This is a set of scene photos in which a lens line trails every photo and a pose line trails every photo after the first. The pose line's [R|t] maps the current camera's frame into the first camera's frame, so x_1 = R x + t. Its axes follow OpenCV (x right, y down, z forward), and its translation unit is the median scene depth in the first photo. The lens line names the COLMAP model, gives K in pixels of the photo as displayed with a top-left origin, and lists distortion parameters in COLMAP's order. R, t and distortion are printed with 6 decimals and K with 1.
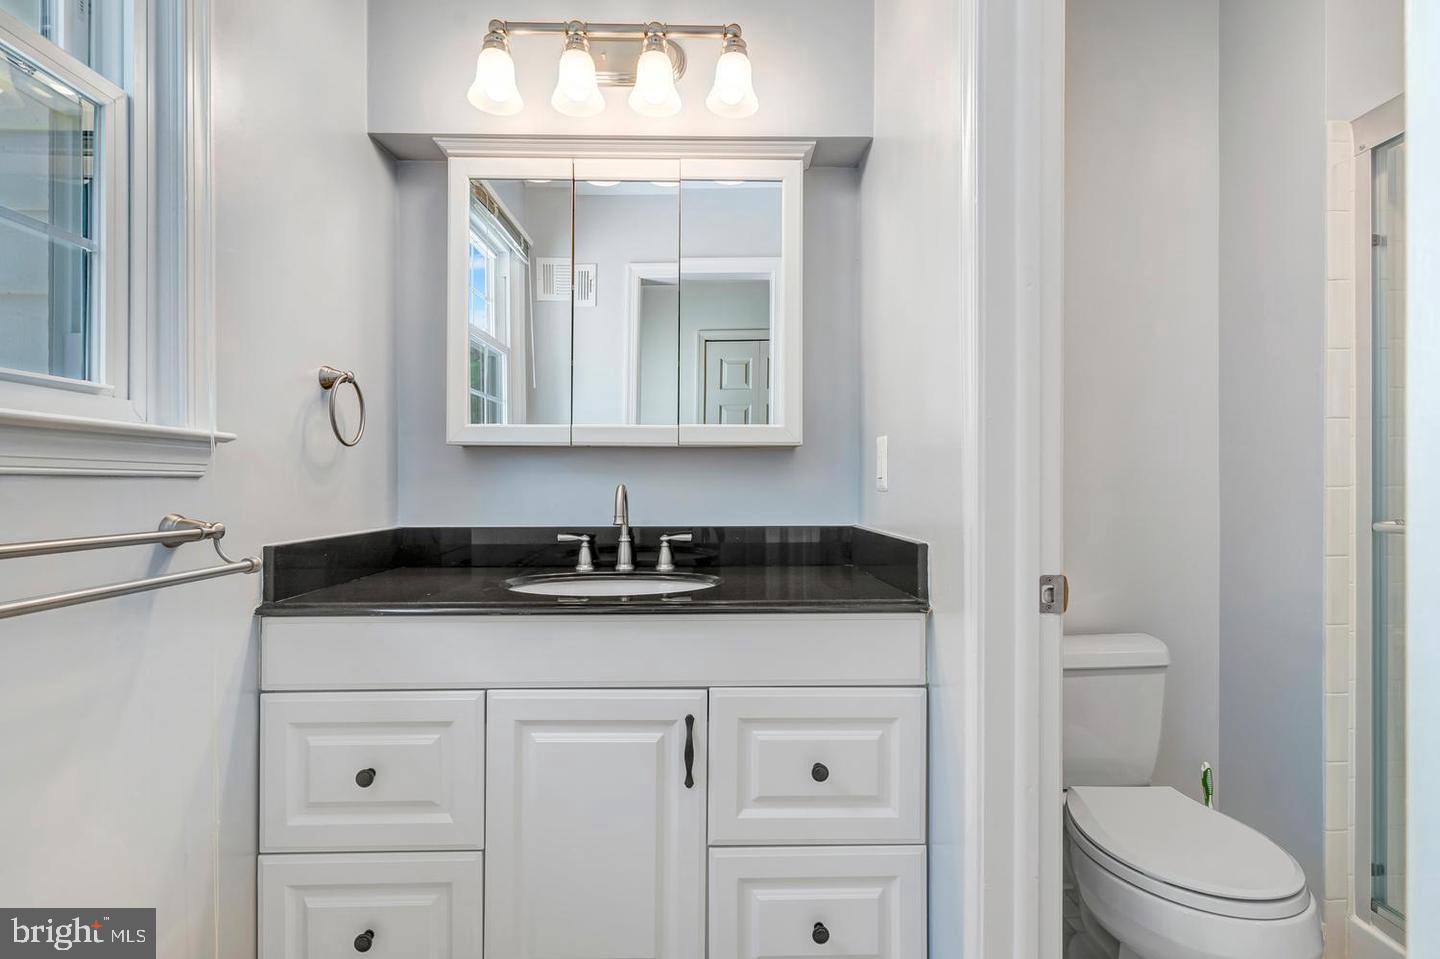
lens RADIAL K [[659.6, 0, 720.0], [0, 659.6, 479.5], [0, 0, 1]] dist [-0.000984, 0.000305]
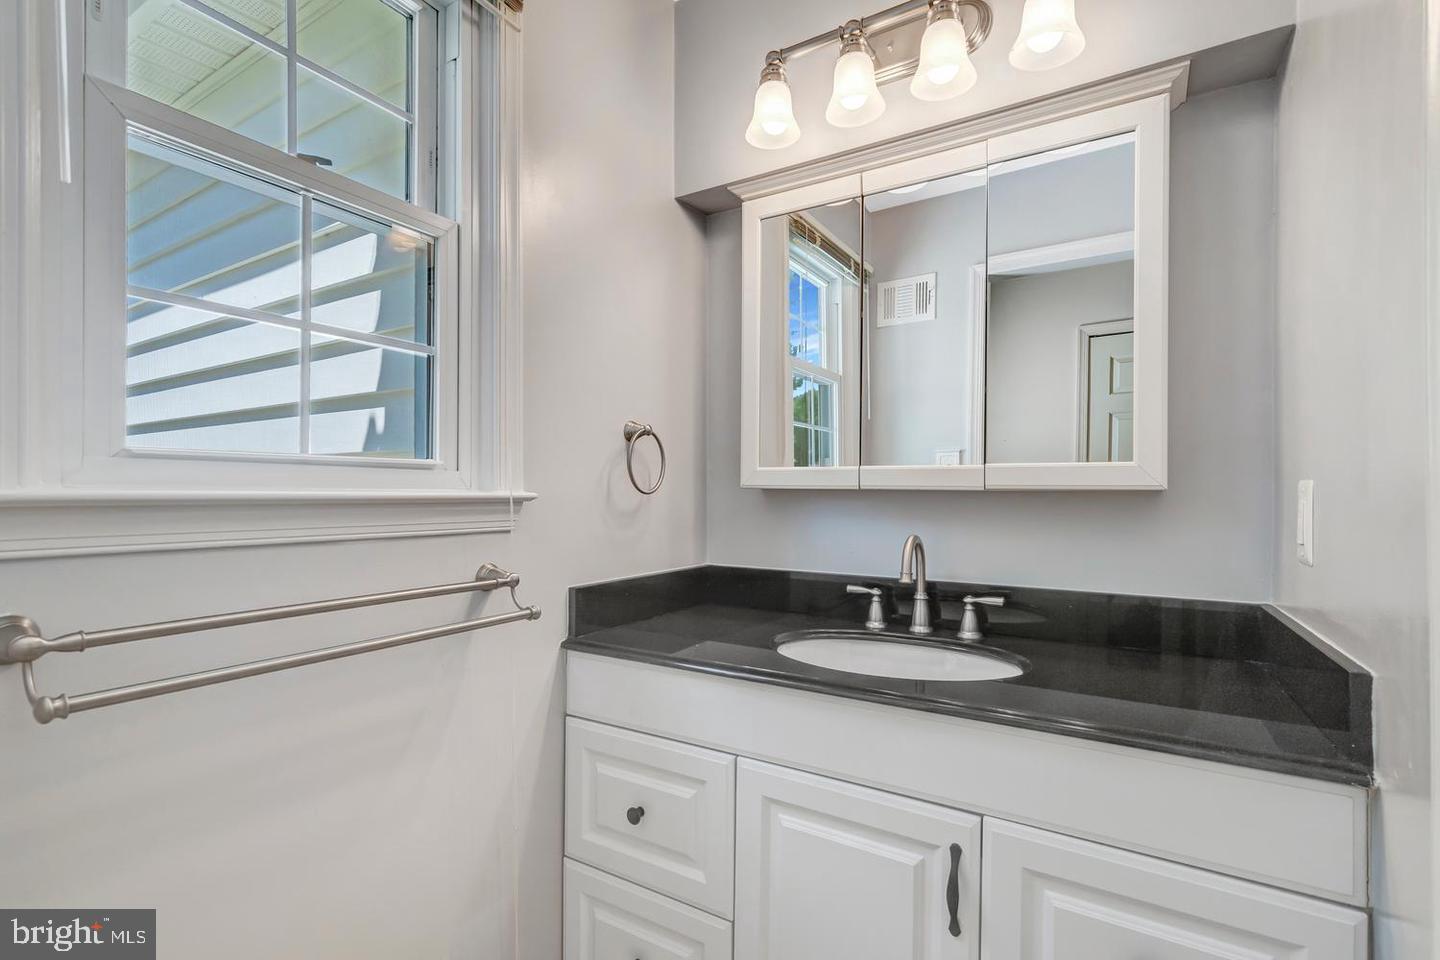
lens RADIAL K [[662.8, 0, 722.5], [0, 662.8, 488.1], [0, 0, 1]] dist [0.000863, 0.000575]
pose [[0.839933, 0.003564, -0.542678, 0.125834], [-0.003915, 0.999992, 0.000507, -0.059611], [0.542675, 0.001699, 0.839941, 0.148634]]
